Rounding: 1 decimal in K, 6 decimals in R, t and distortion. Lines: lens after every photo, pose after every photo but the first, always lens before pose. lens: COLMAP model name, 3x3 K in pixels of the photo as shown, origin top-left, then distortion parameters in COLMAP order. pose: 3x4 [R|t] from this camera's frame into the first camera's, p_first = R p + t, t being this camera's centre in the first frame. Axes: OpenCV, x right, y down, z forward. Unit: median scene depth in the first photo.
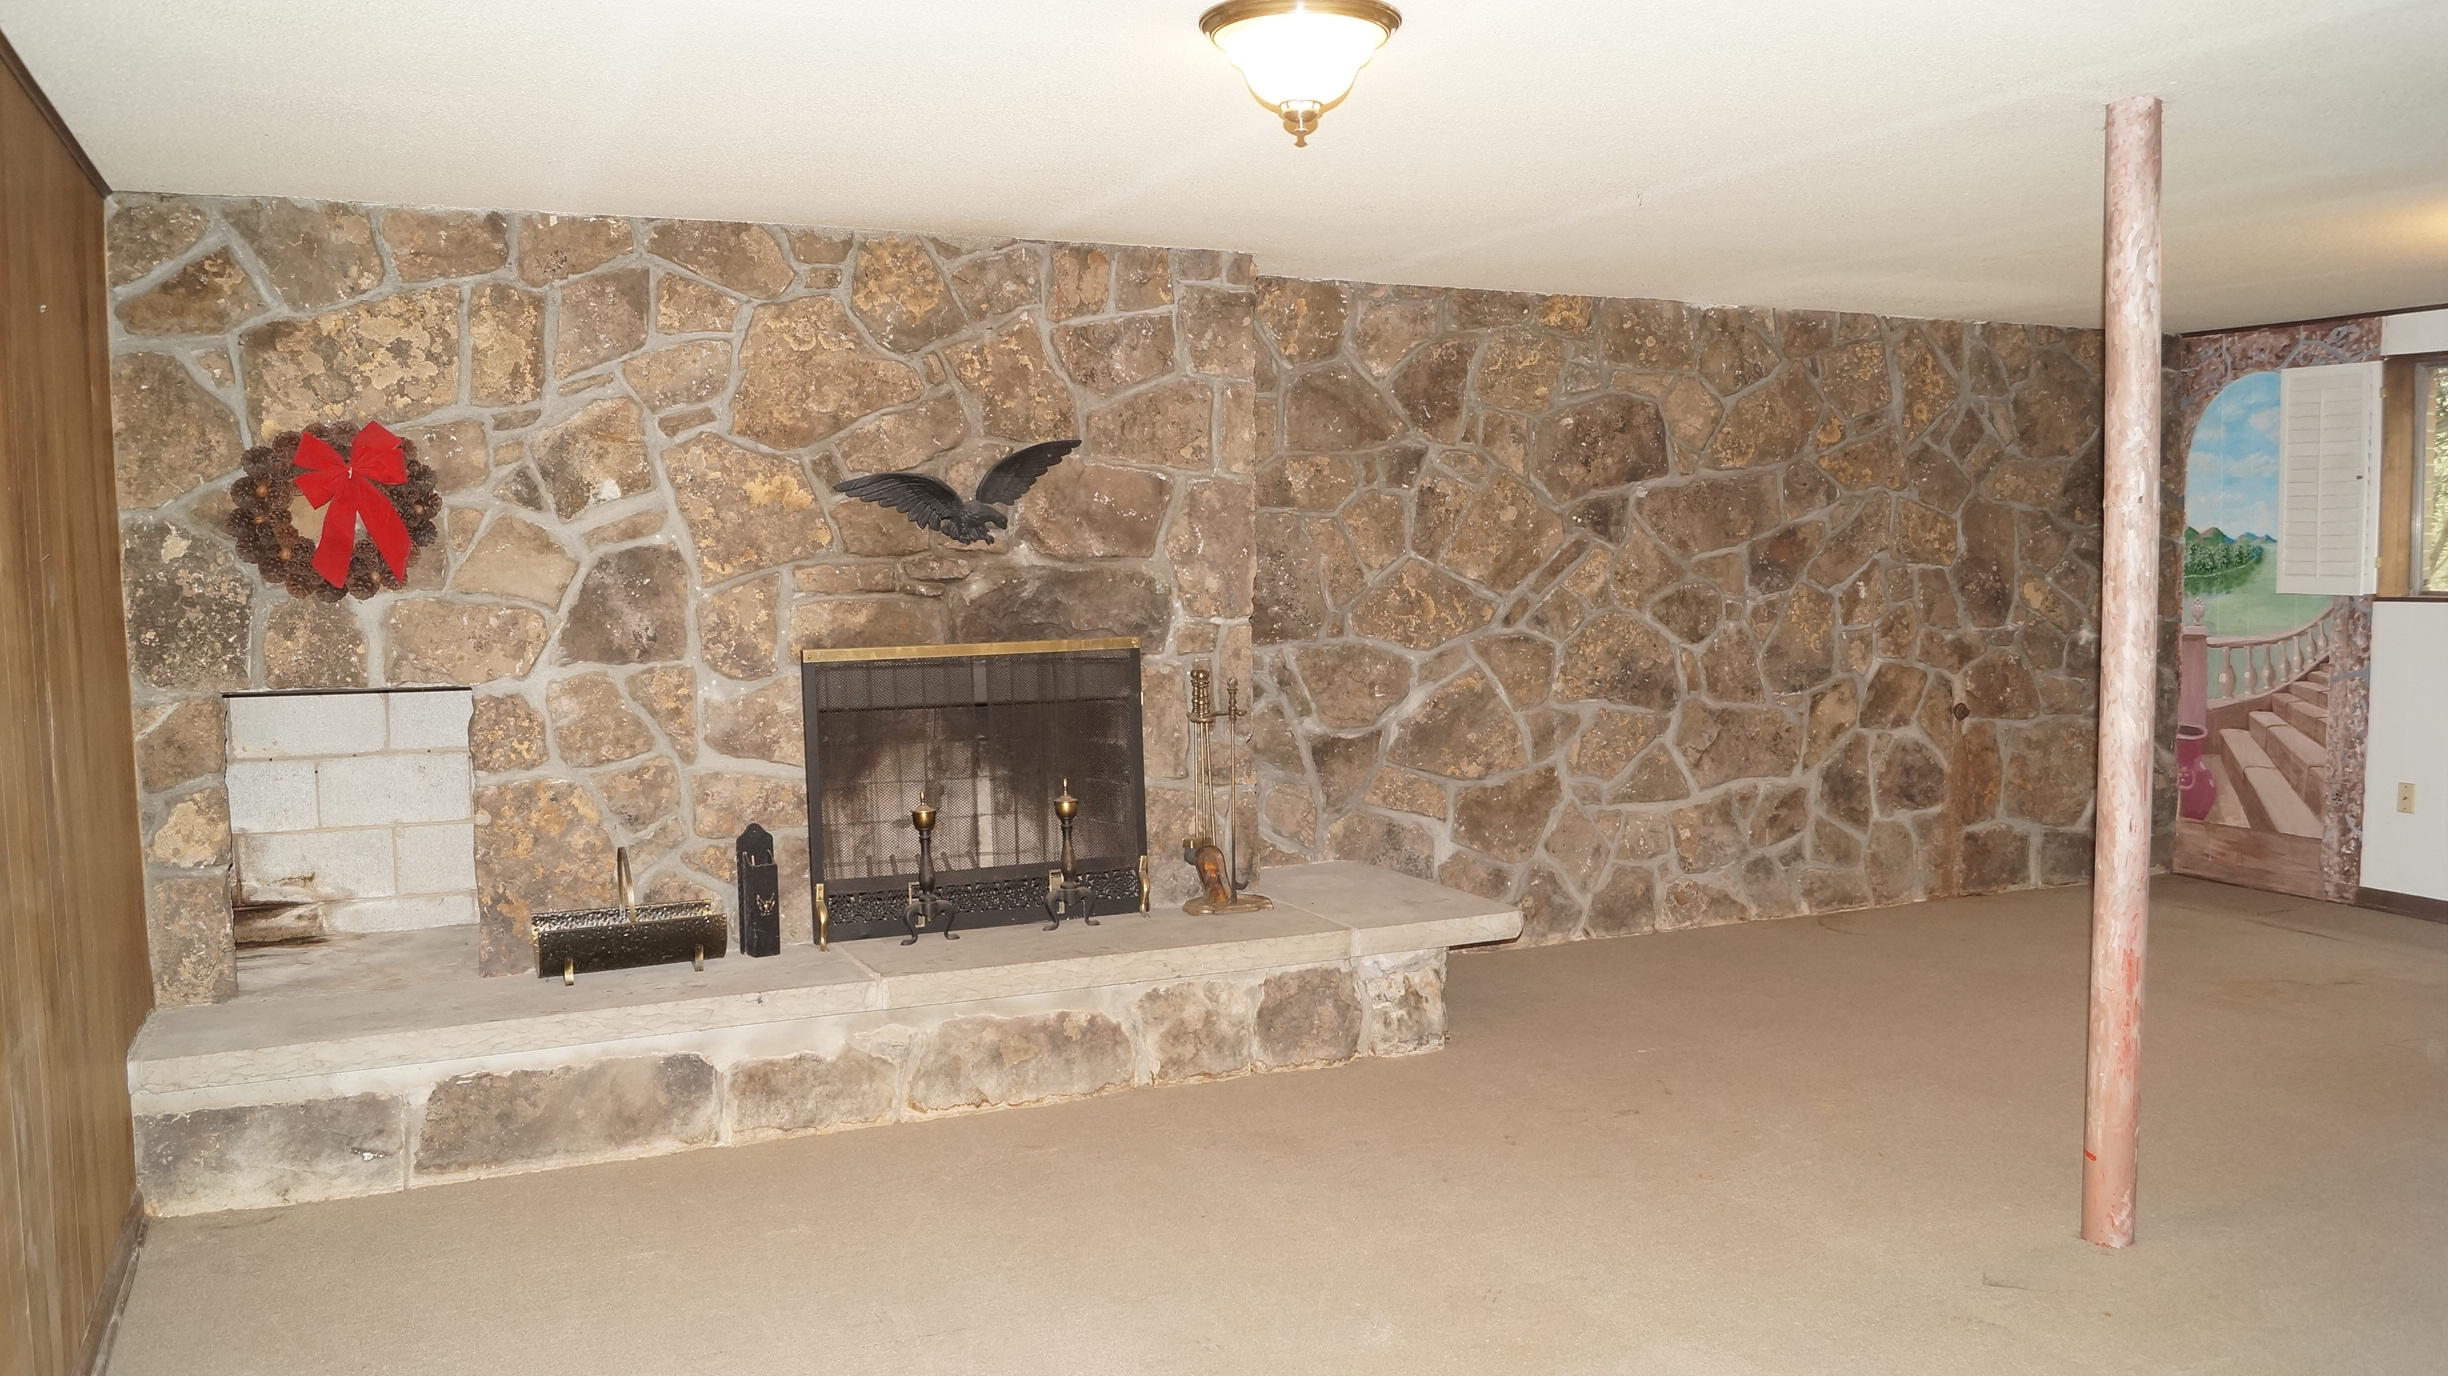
lens RADIAL K [[1927.1, 0, 1224.5], [0, 1927.1, 697.2], [0, 0, 1]] dist [-0.084204, 0.018333]
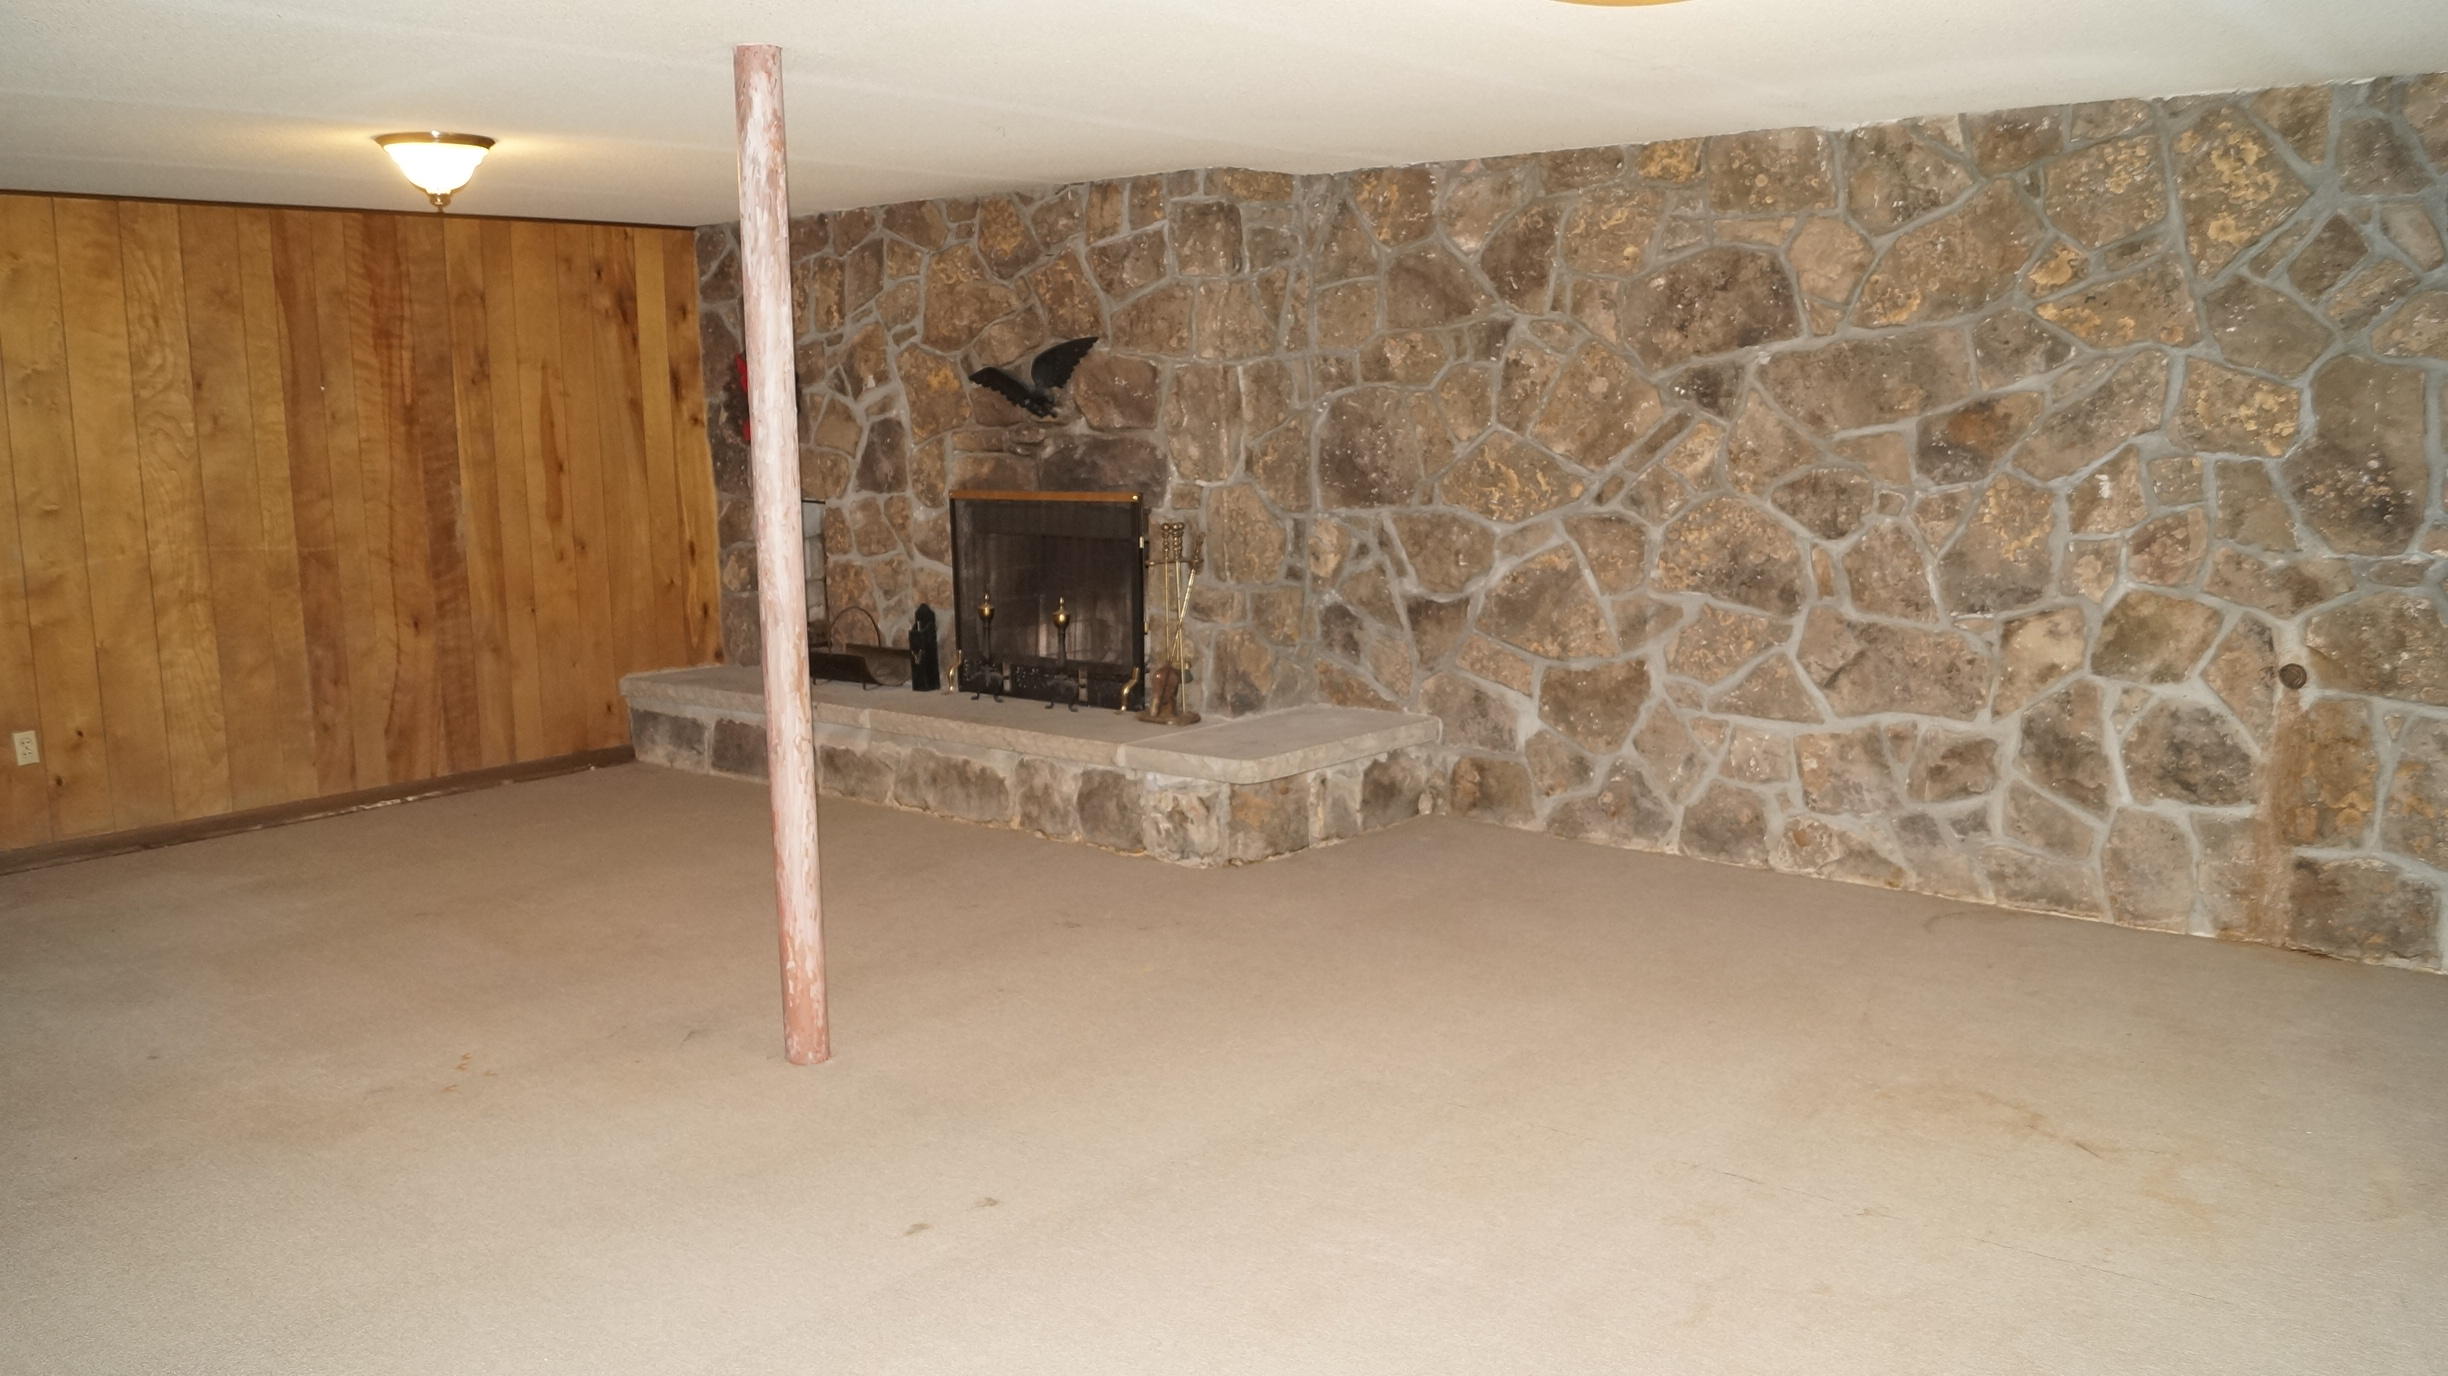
lens RADIAL K [[1927.1, 0, 1221.1], [0, 1927.1, 691.2], [0, 0, 1]] dist [-0.084204, 0.018333]
pose [[0.427874, 0.141695, -0.892662, 0.949135], [-0.059527, 0.989909, 0.128599, -0.057935], [0.901876, -0.001887, 0.431991, 0.434796]]
